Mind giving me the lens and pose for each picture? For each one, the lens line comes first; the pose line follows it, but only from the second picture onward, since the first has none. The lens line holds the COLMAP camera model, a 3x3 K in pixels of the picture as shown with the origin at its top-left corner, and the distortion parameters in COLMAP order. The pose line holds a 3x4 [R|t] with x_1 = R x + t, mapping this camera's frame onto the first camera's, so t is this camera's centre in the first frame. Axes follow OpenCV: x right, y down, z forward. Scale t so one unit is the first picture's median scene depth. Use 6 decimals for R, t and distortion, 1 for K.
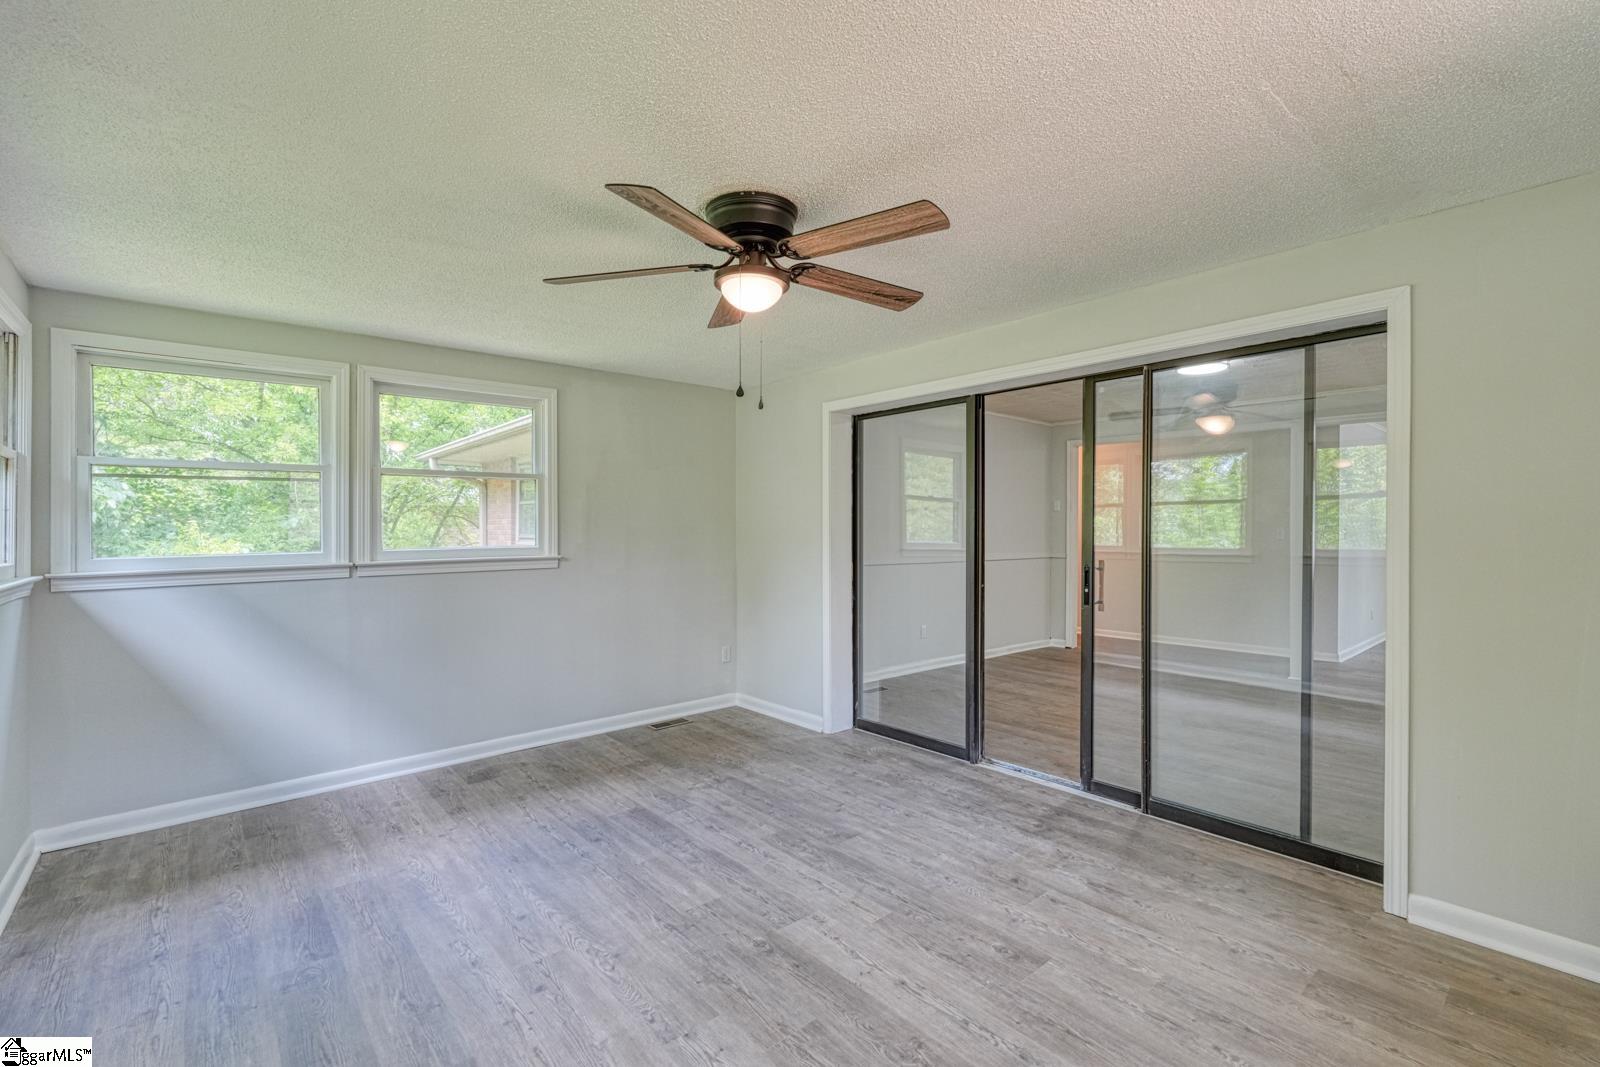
lens RADIAL K [[701.0, 0, 803.6], [0, 701.0, 529.4], [0, 0, 1]] dist [0.002147, 0.000272]
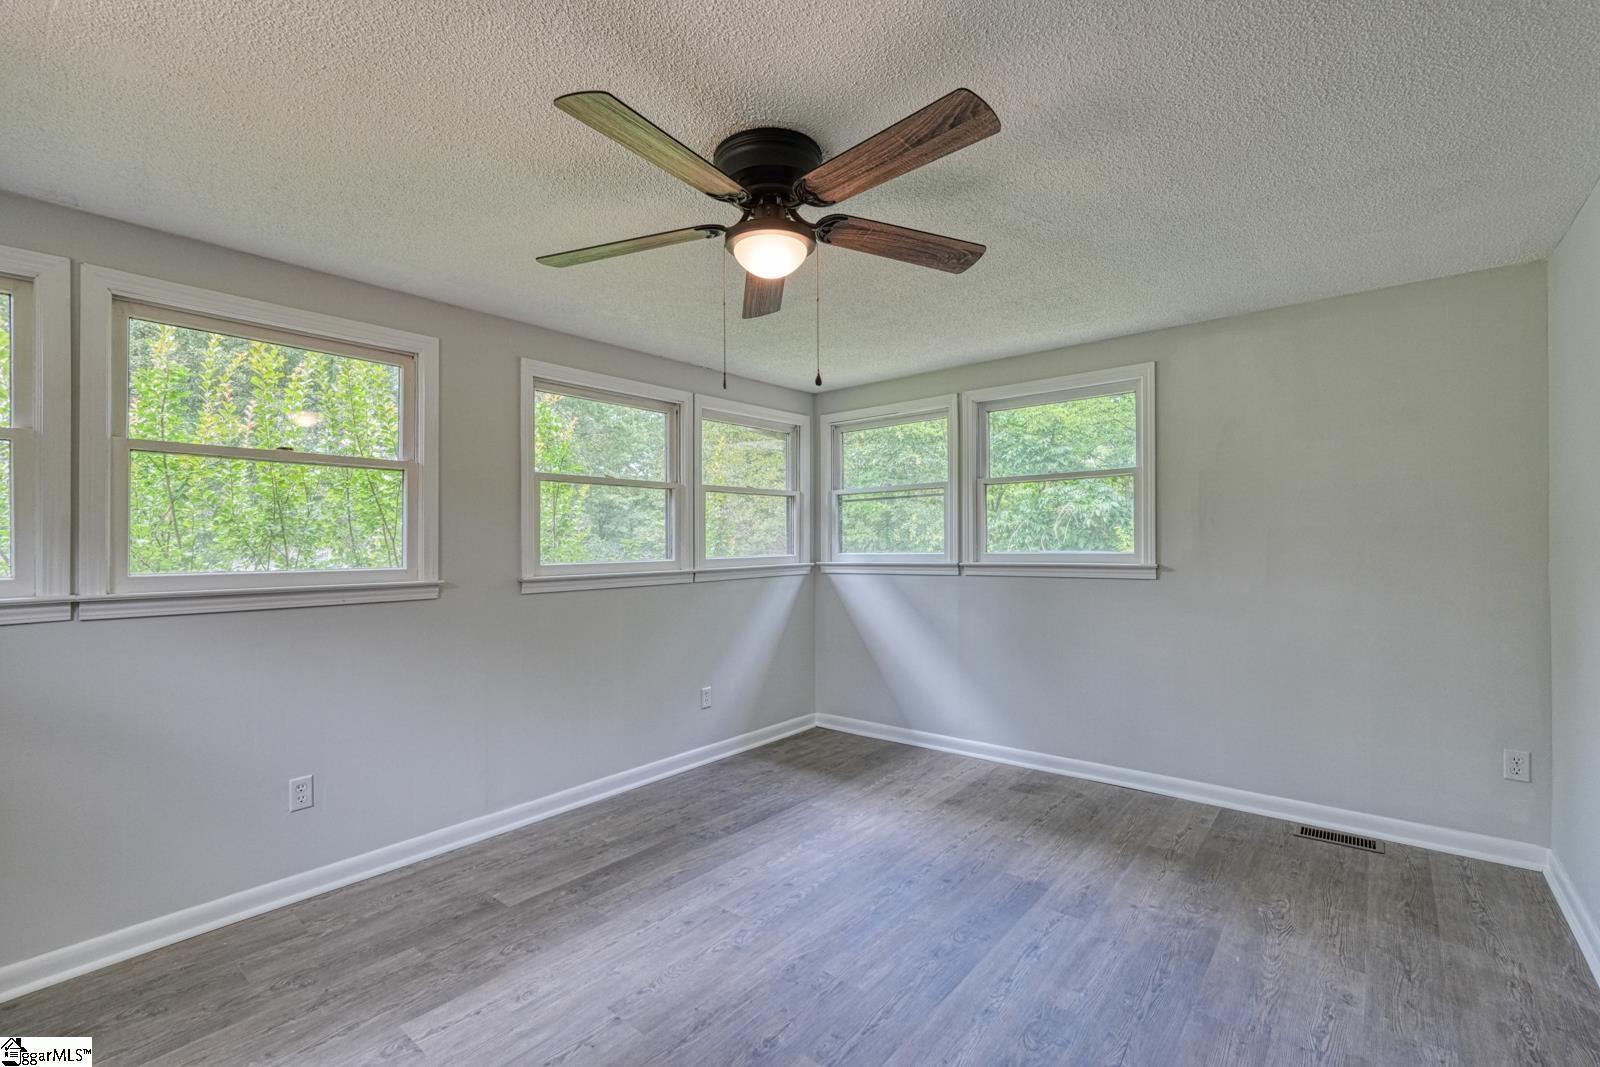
lens RADIAL K [[701.0, 0, 803.6], [0, 701.0, 529.4], [0, 0, 1]] dist [0.002147, 0.000272]
pose [[0.162320, -0.009329, -0.986694, 0.472363], [0.012255, 0.999897, -0.007437, -0.002806], [0.986662, -0.010885, 0.162417, 0.563113]]
